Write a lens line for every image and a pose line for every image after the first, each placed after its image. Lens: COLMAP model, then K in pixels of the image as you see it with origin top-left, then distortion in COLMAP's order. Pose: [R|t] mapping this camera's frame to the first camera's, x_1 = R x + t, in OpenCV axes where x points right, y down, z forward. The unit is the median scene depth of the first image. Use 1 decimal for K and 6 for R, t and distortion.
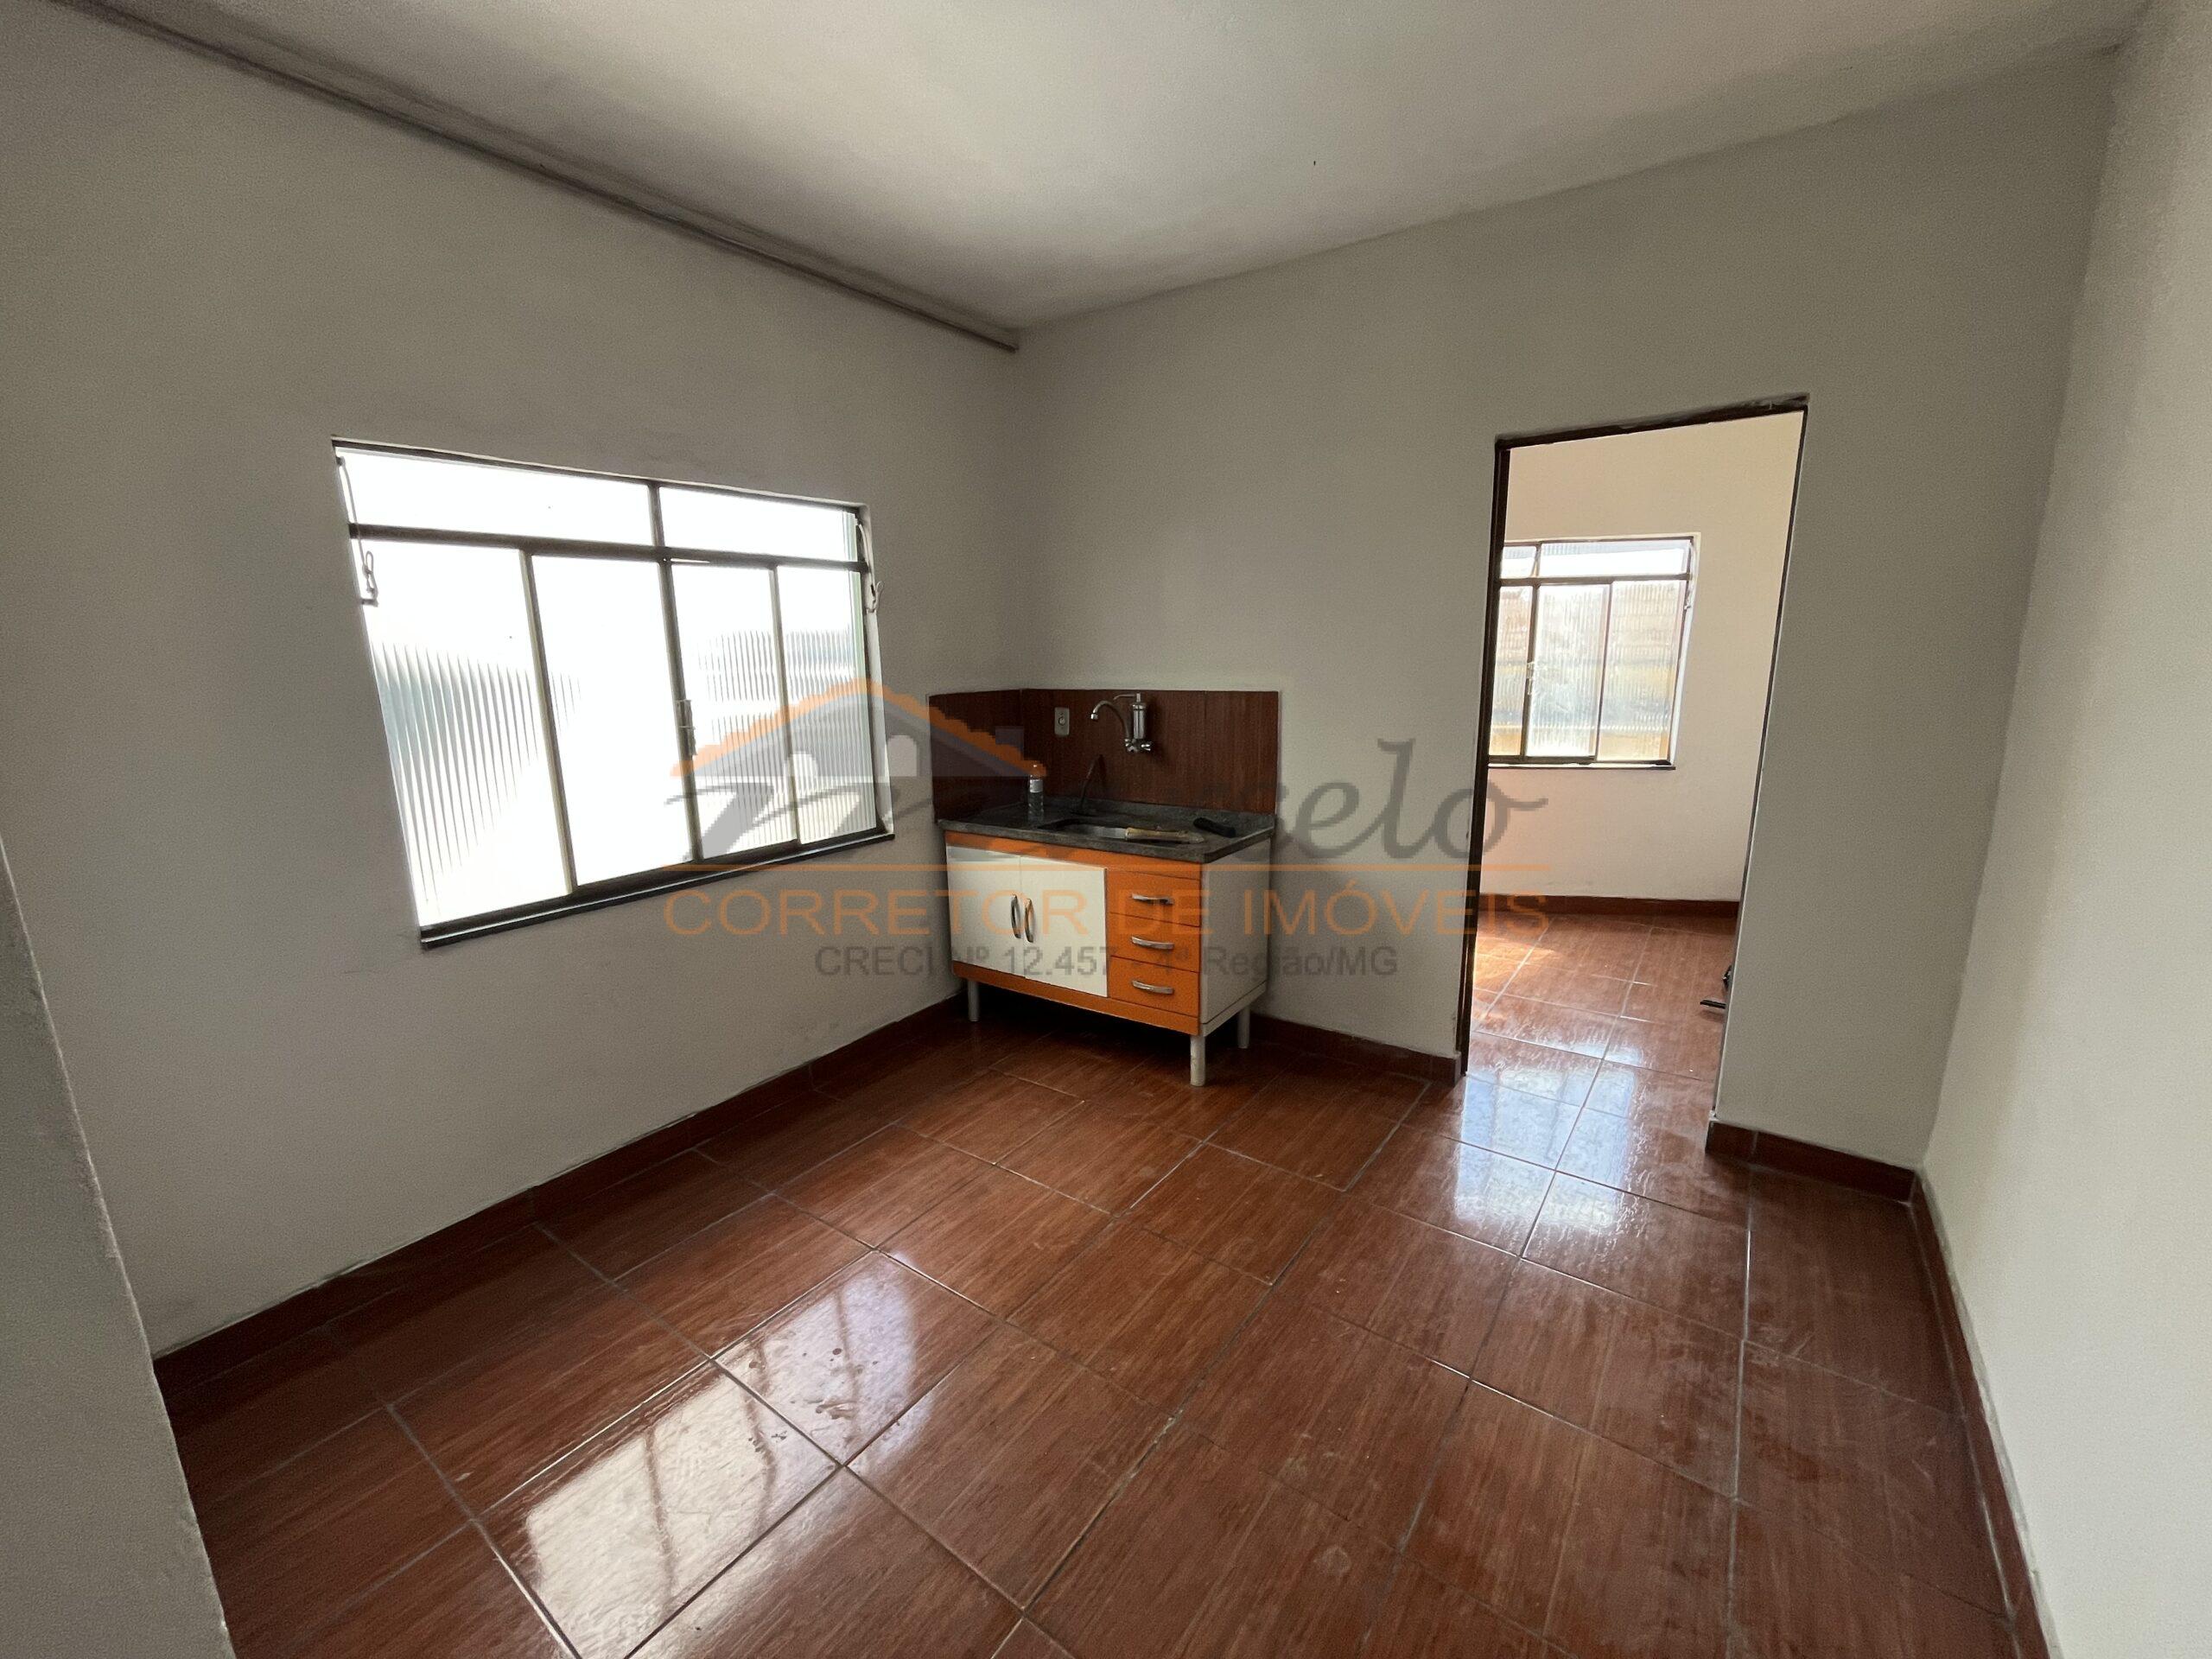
lens RADIAL K [[886.9, 0, 1100.2], [0, 886.9, 825.1], [0, 0, 1]] dist [-0.009049, 0.000014]
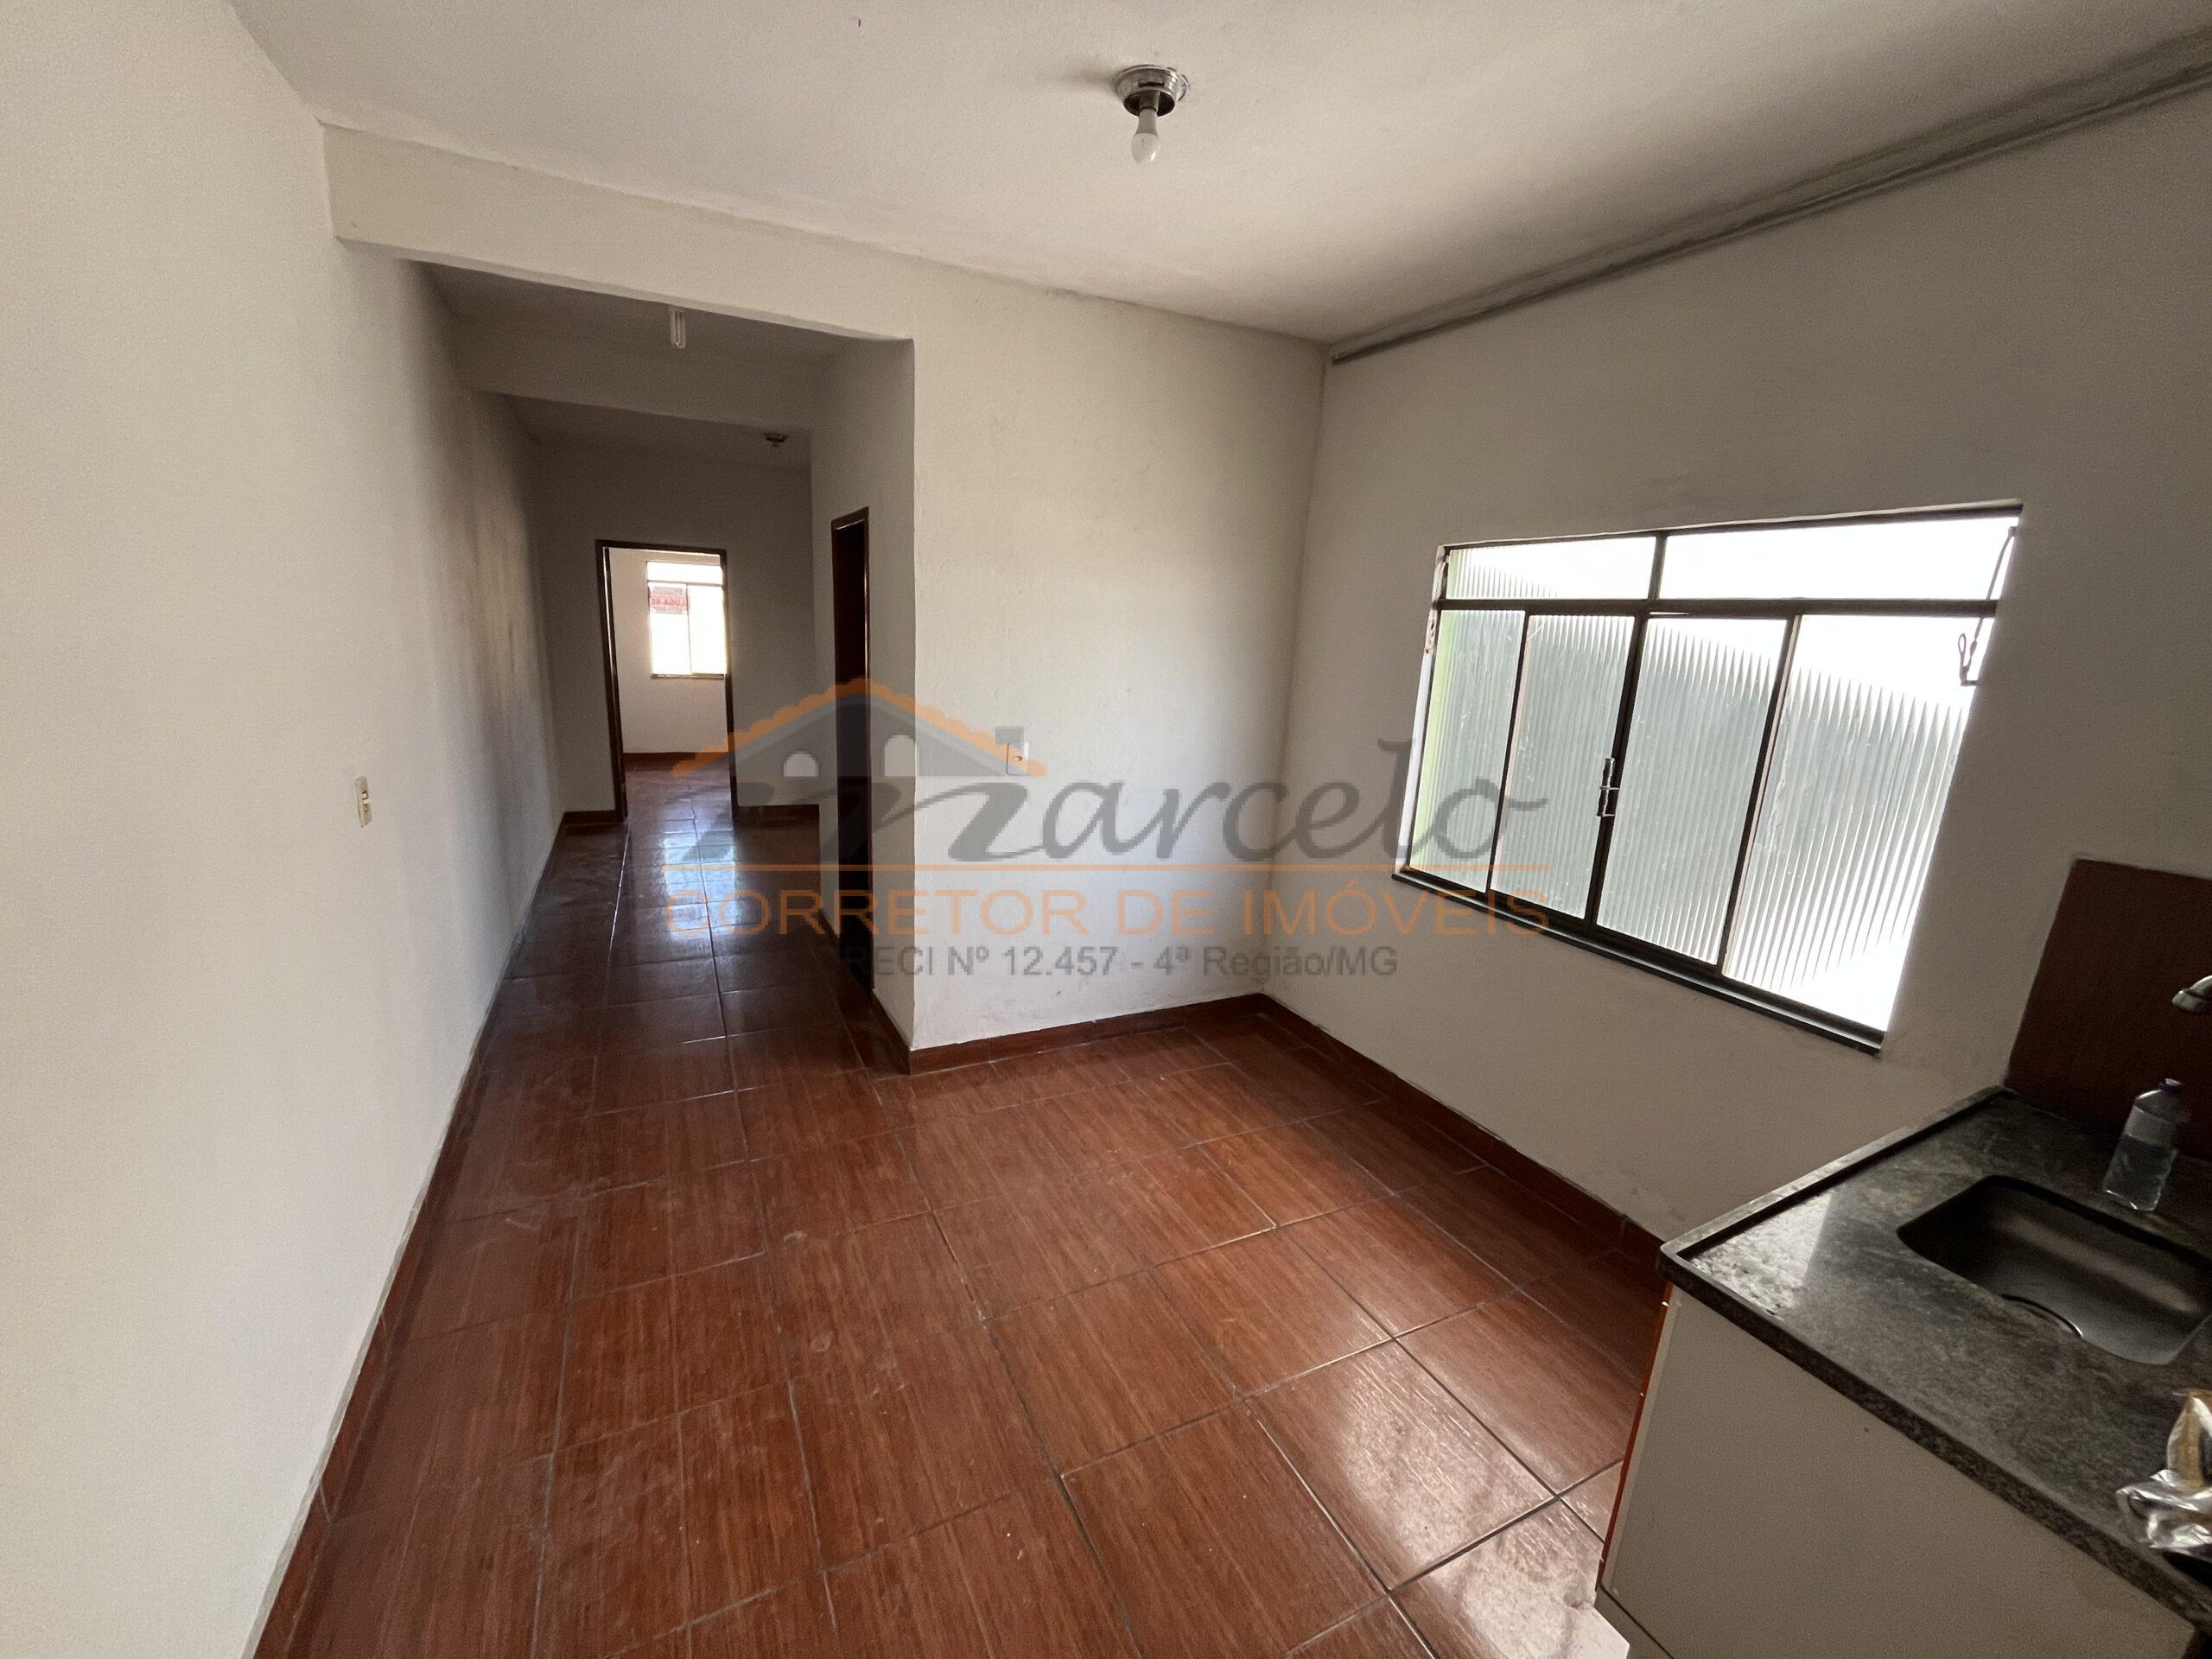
lens RADIAL K [[886.9, 0, 1100.2], [0, 886.9, 825.1], [0, 0, 1]] dist [-0.009049, 0.000014]
pose [[-0.454008, 0.194509, -0.869508, 0.659222], [-0.218791, 0.921664, 0.320416, -0.274865], [0.863717, 0.335712, -0.375886, 0.956782]]
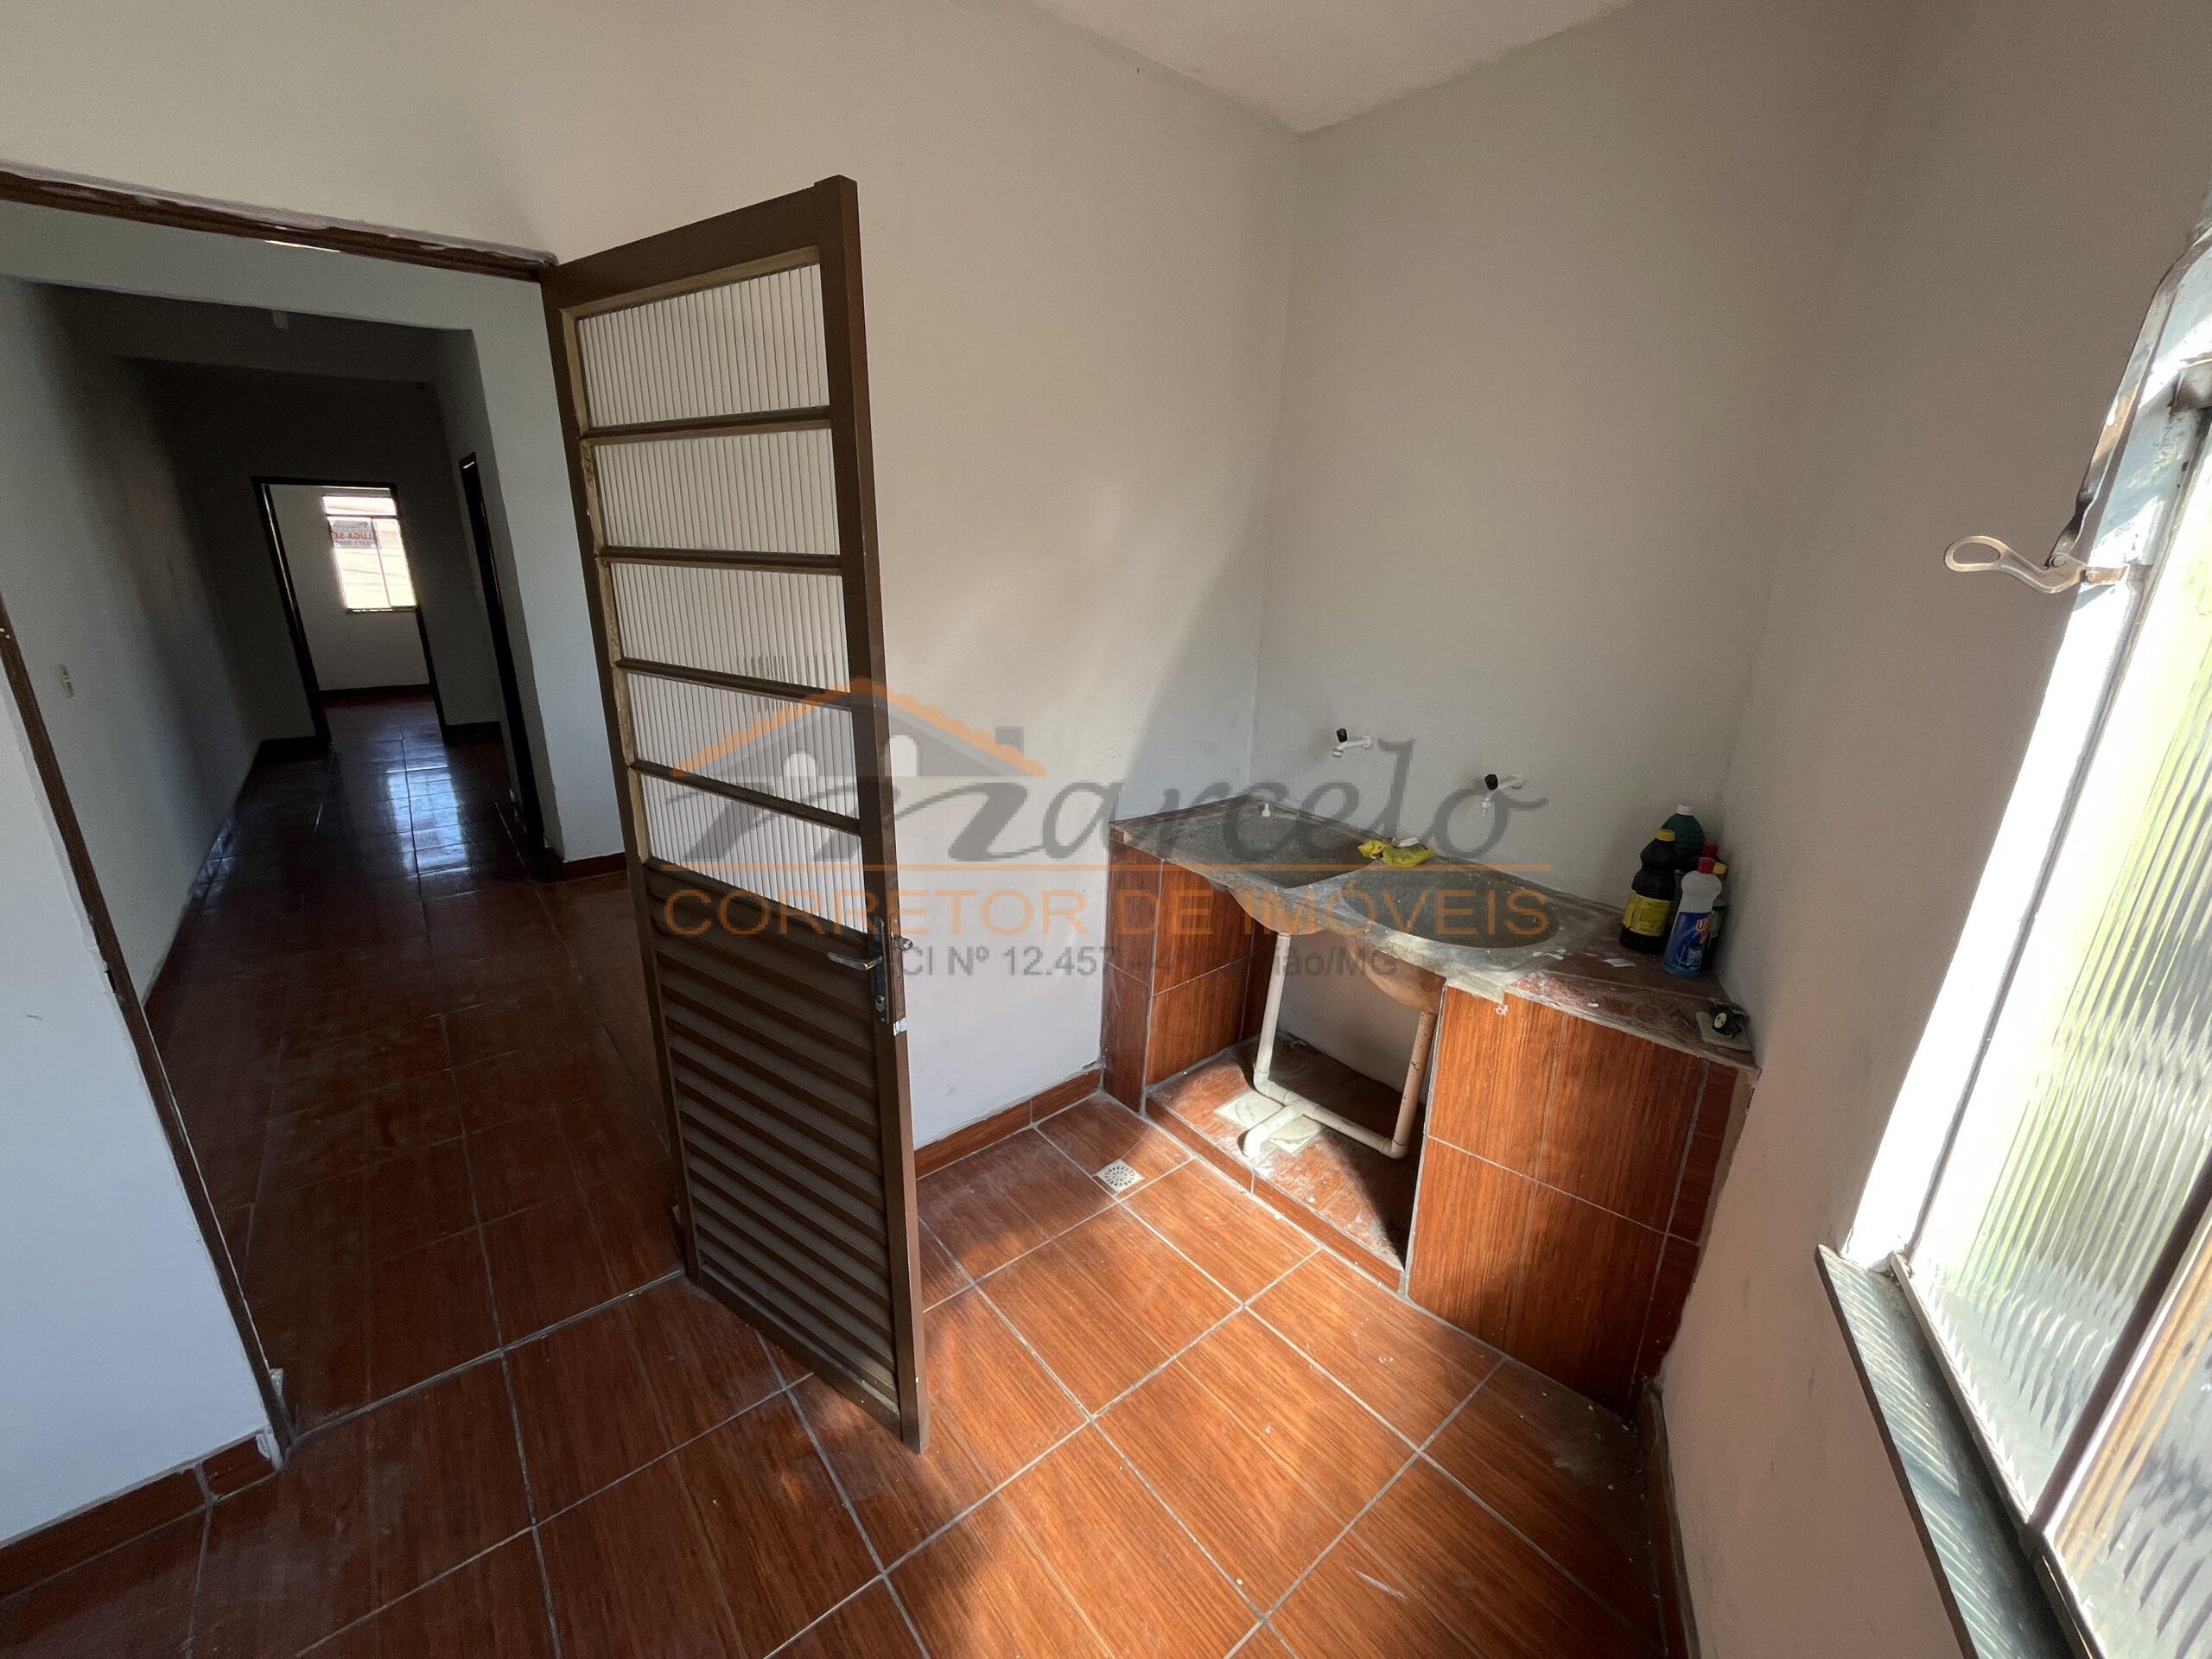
lens RADIAL K [[886.9, 0, 1100.2], [0, 886.9, 825.1], [0, 0, 1]] dist [-0.009049, 0.000014]
pose [[-0.251205, 0.307503, -0.917790, 1.088212], [-0.205277, 0.909701, 0.360978, -0.443761], [0.945916, 0.279081, -0.165398, 1.675107]]
